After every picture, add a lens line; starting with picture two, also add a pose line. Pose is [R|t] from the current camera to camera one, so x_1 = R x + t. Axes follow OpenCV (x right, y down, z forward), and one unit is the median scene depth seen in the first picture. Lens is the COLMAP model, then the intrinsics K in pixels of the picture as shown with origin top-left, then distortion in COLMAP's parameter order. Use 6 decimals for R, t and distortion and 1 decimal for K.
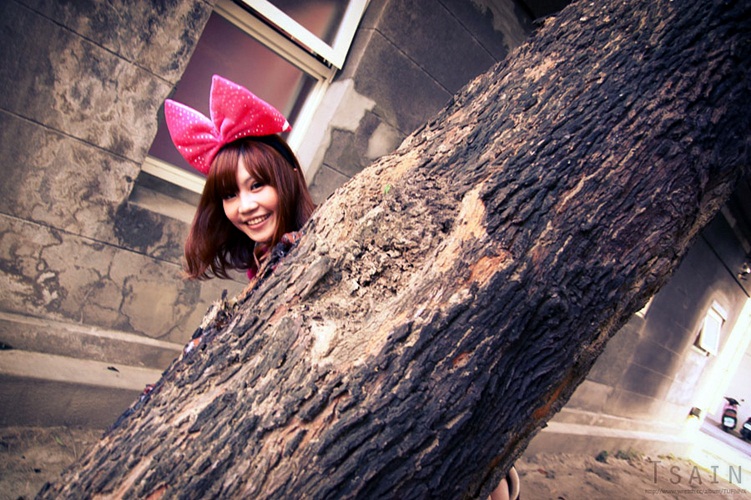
lens RADIAL K [[578.2, 0, 375.5], [0, 578.2, 250.0], [0, 0, 1]] dist [-0.120474, 0.115982]
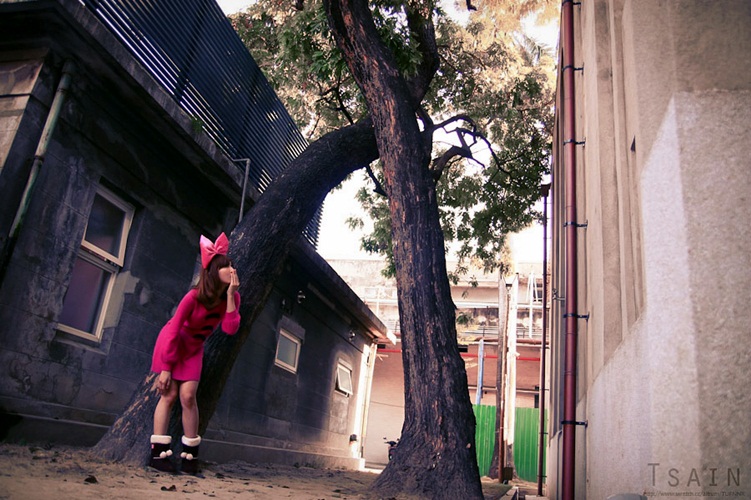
lens RADIAL K [[578.2, 0, 375.5], [0, 578.2, 250.0], [0, 0, 1]] dist [-0.120474, 0.115982]
pose [[0.814530, -0.151685, 0.559939, -0.578559], [0.280699, 0.947750, -0.151585, 0.269713], [-0.507689, 0.280645, 0.814549, -1.545142]]
